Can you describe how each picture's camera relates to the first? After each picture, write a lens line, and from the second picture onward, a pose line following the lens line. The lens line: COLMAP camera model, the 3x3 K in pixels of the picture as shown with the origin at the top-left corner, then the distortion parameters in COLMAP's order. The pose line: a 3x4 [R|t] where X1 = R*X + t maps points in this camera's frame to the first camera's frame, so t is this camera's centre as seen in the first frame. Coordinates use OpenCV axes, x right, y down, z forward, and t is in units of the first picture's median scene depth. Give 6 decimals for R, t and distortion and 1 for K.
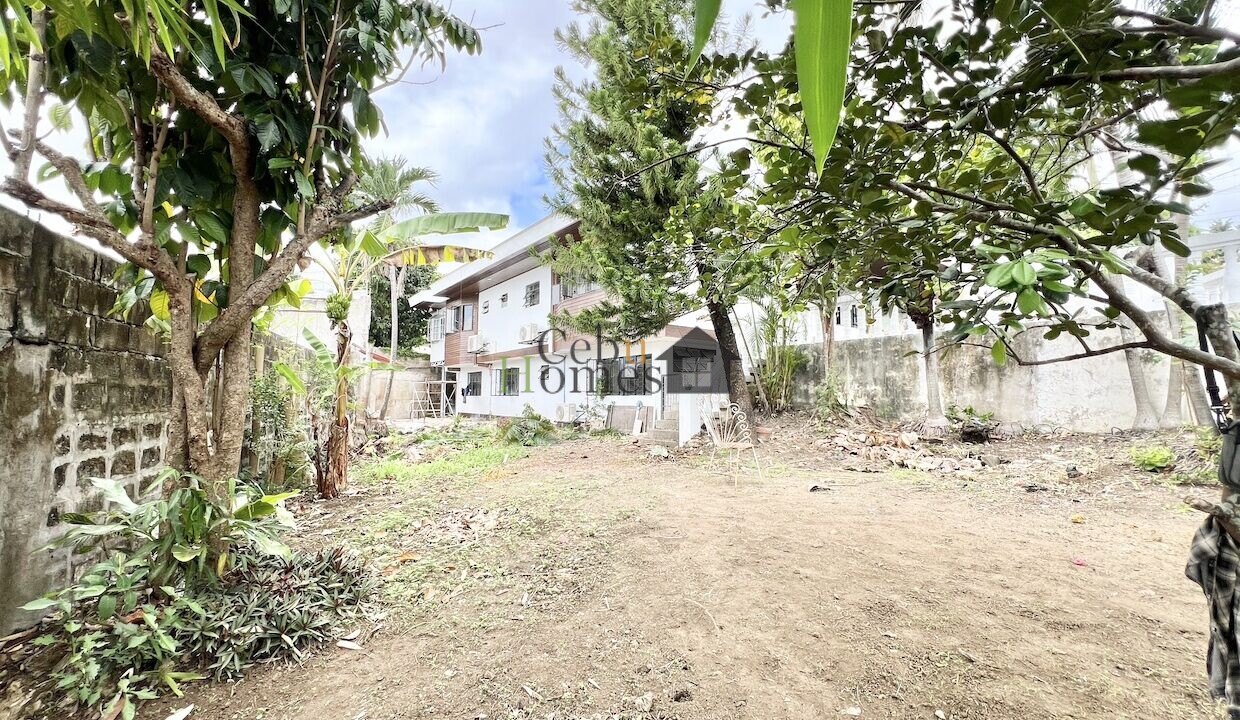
lens RADIAL K [[497.5, 0, 620.7], [0, 497.5, 362.5], [0, 0, 1]] dist [-0.002483, -0.000061]
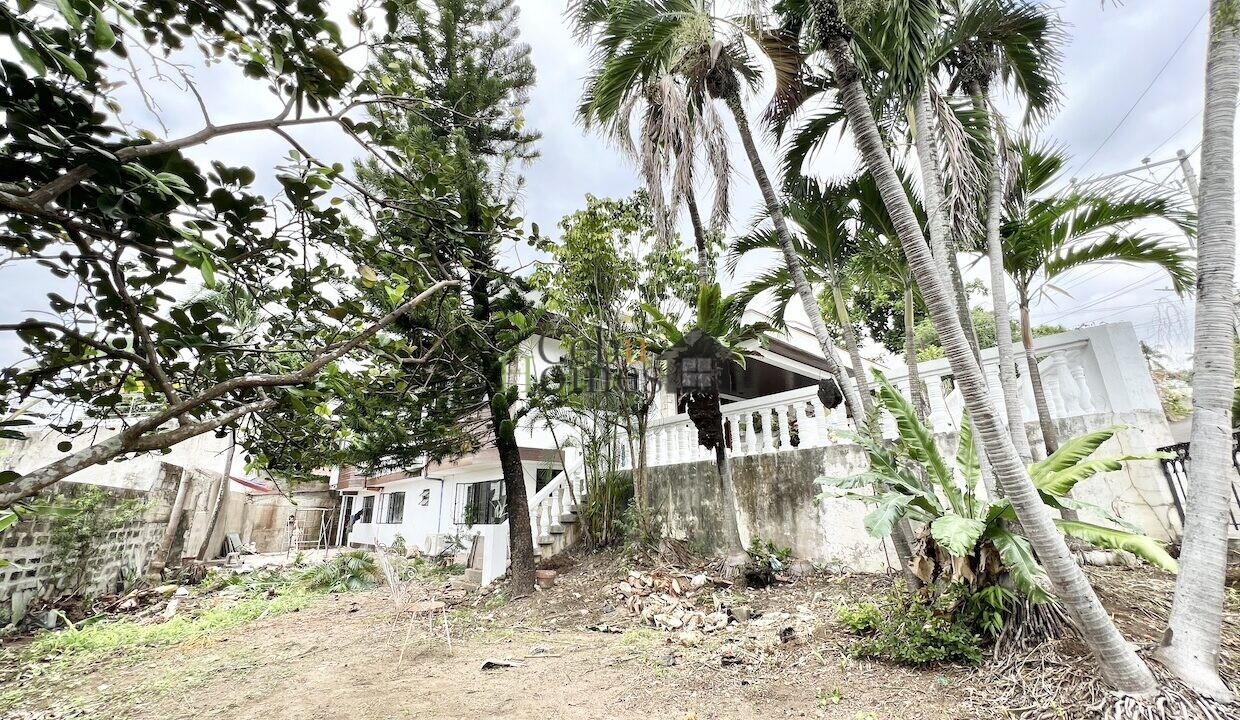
lens RADIAL K [[497.5, 0, 619.5], [0, 497.5, 361.3], [0, 0, 1]] dist [-0.002483, -0.000061]
pose [[0.998276, -0.001043, 0.058685, 0.332501], [0.014293, 0.974063, -0.225824, -0.026449], [-0.056927, 0.226274, 0.972399, 0.051873]]
